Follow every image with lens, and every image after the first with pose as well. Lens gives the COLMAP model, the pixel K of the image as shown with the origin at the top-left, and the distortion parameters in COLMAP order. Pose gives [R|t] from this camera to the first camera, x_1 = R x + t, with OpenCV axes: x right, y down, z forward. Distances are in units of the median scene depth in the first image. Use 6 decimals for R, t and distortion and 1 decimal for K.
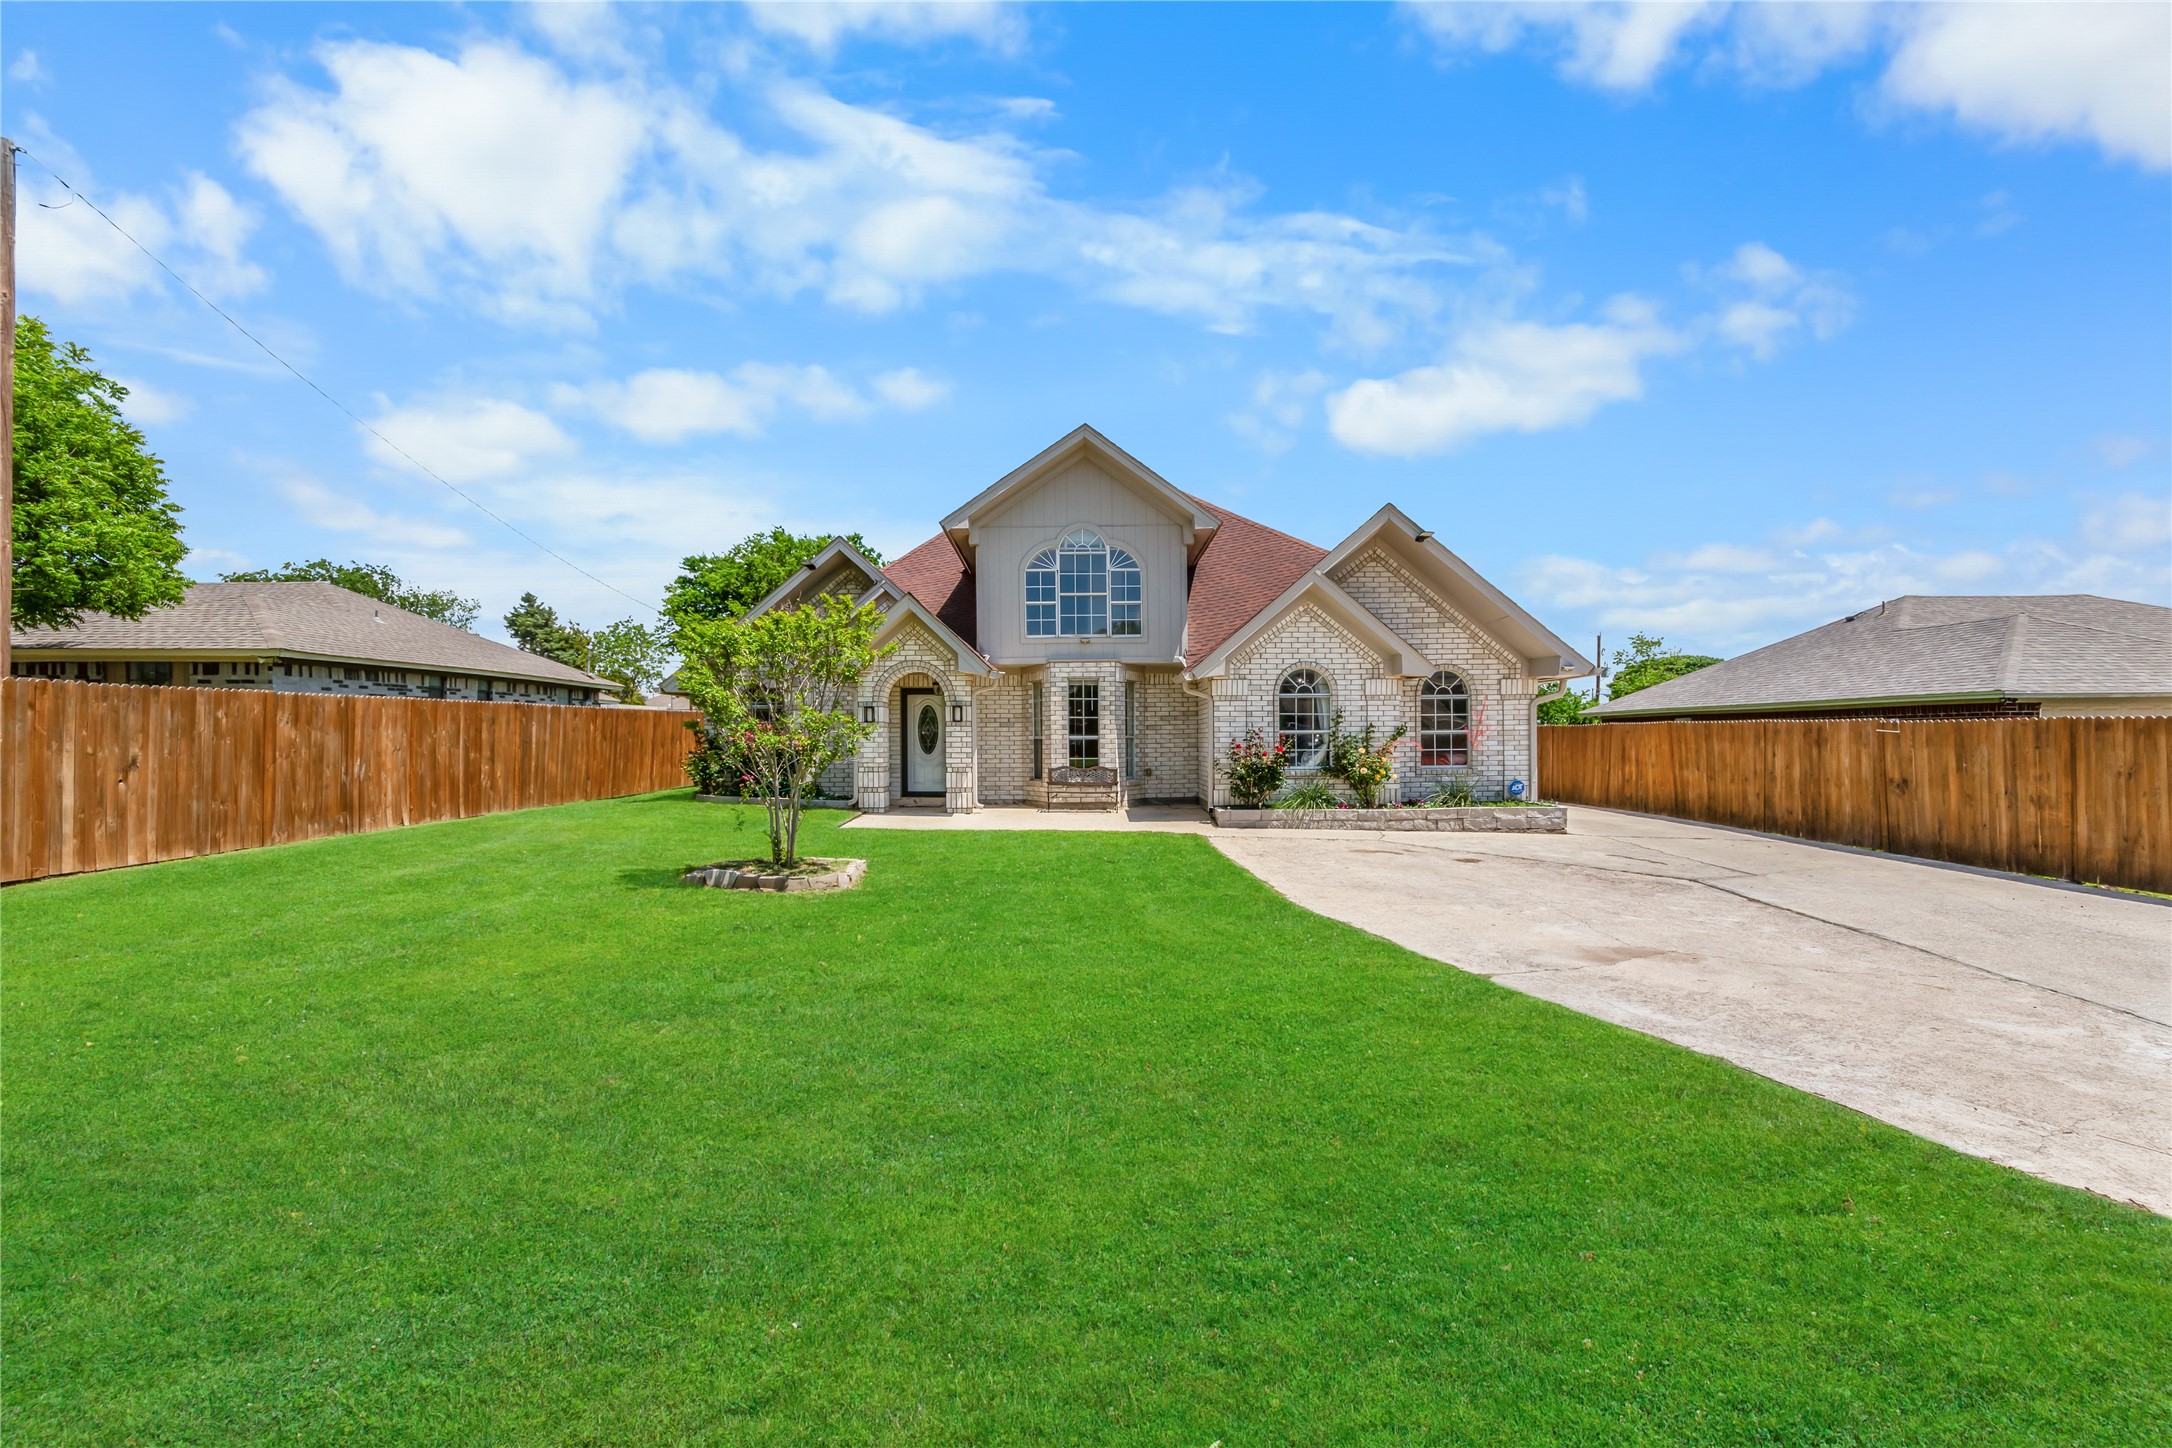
lens RADIAL K [[933.6, 0, 1086.0], [0, 933.6, 724.0], [0, 0, 1]] dist [-0.000635, 0.000140]
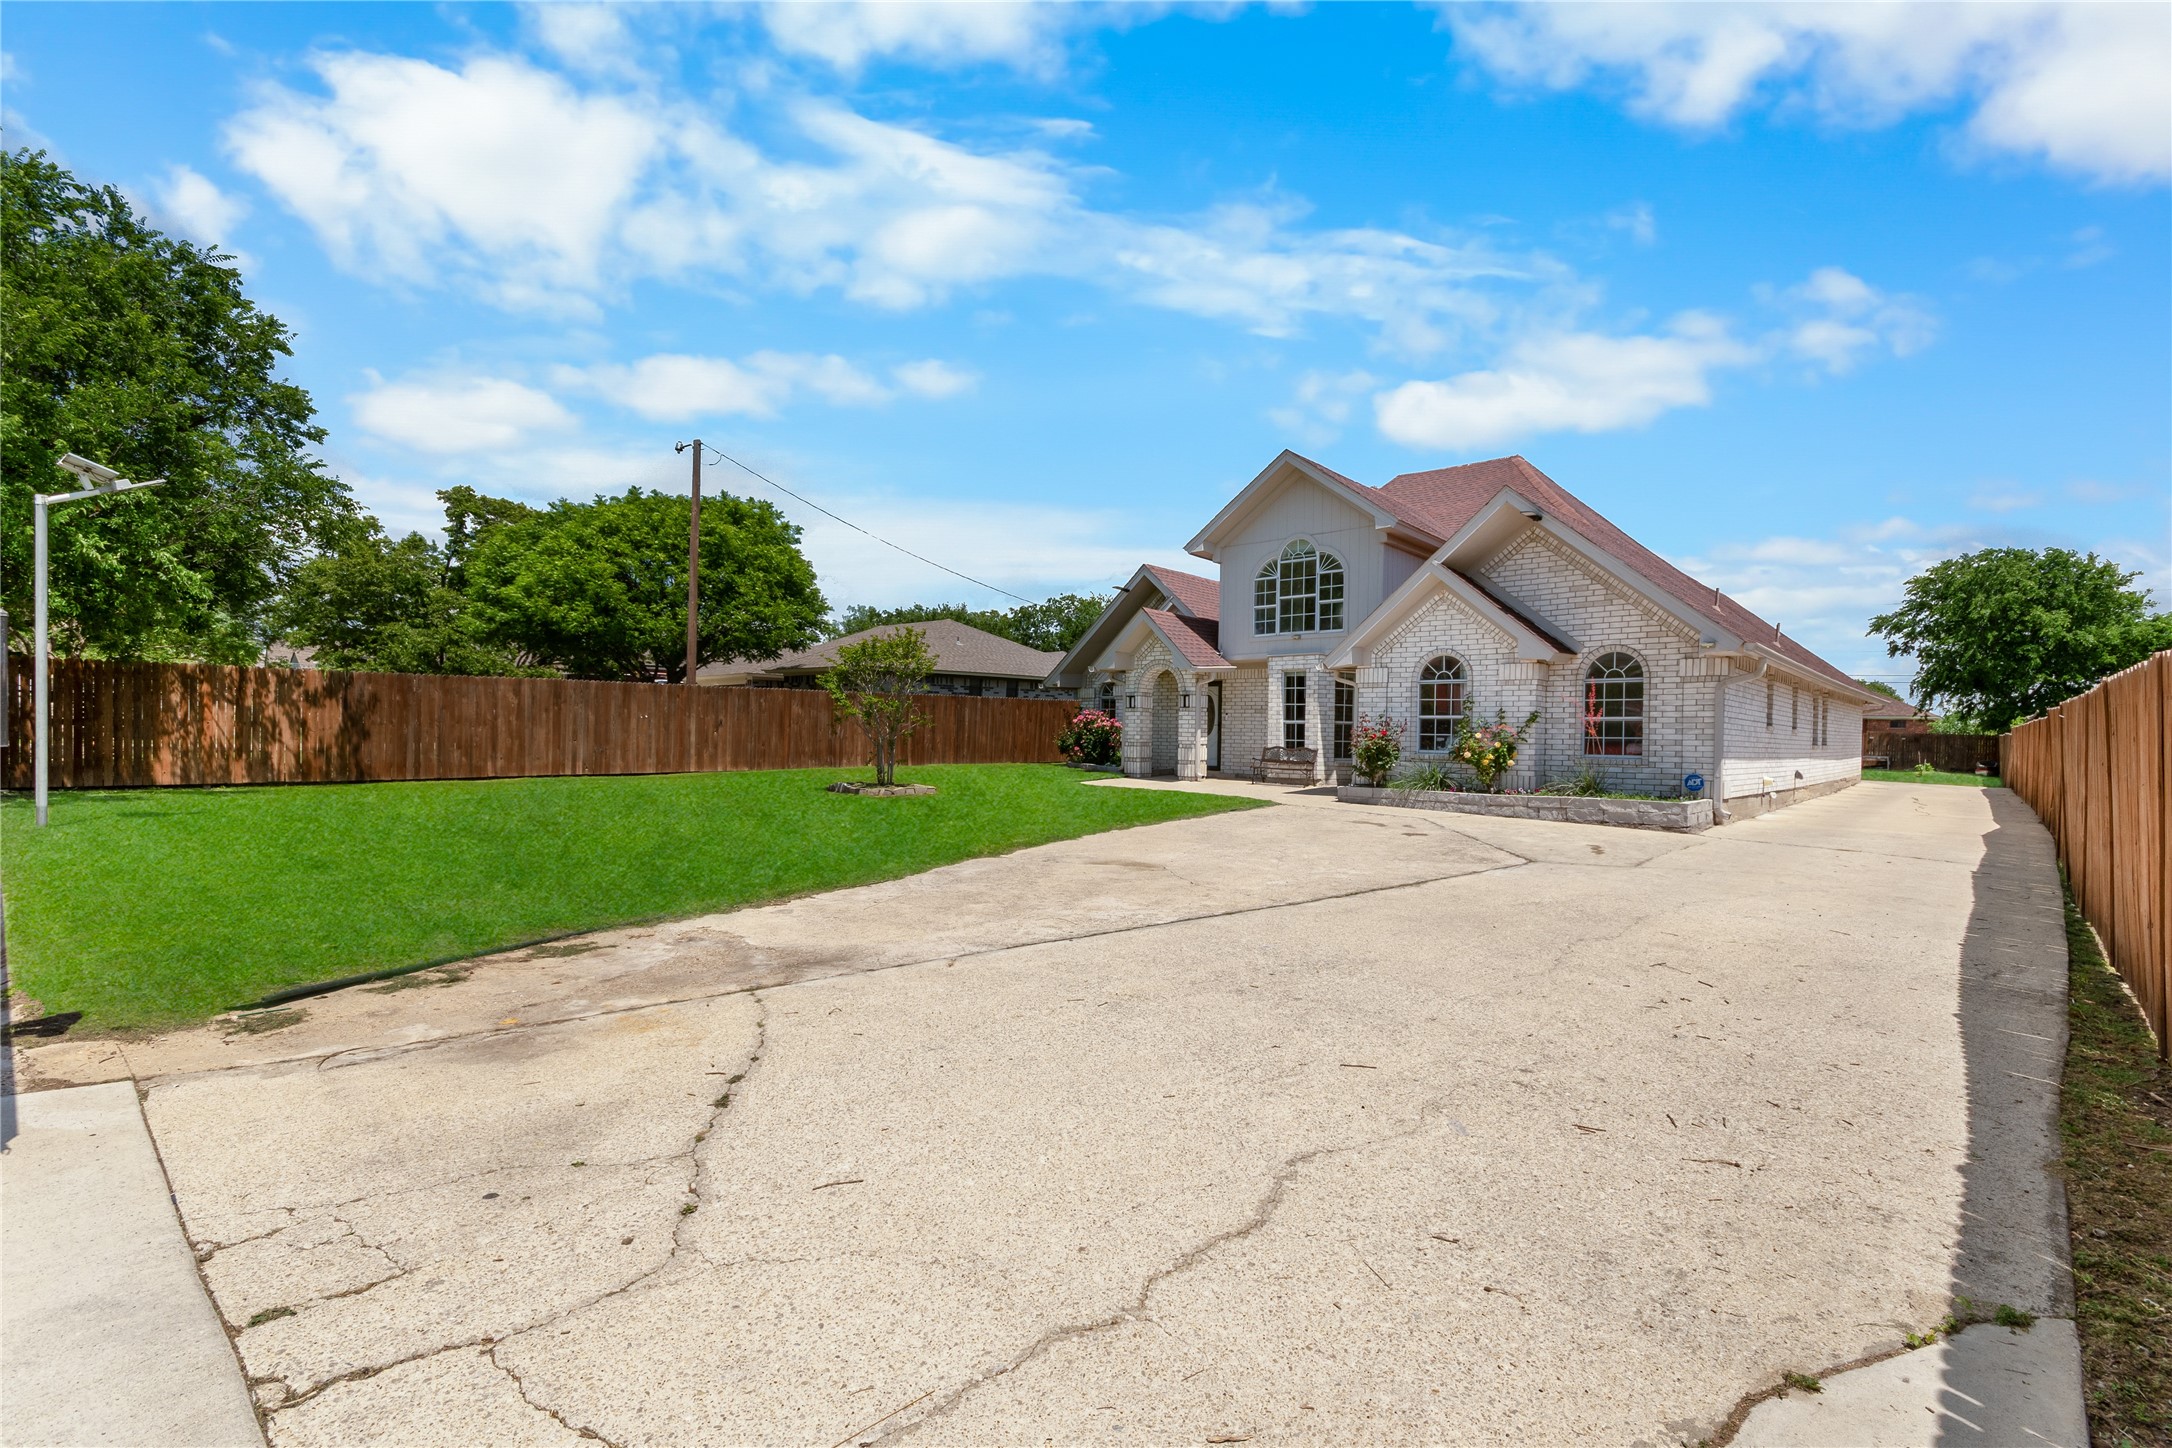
lens RADIAL K [[933.6, 0, 1086.0], [0, 933.6, 724.0], [0, 0, 1]] dist [-0.000635, 0.000140]
pose [[0.754523, 0.011786, -0.656168, 0.573732], [-0.009092, 0.999930, 0.007505, 0.011246], [0.656210, 0.000303, 0.754578, -0.033968]]
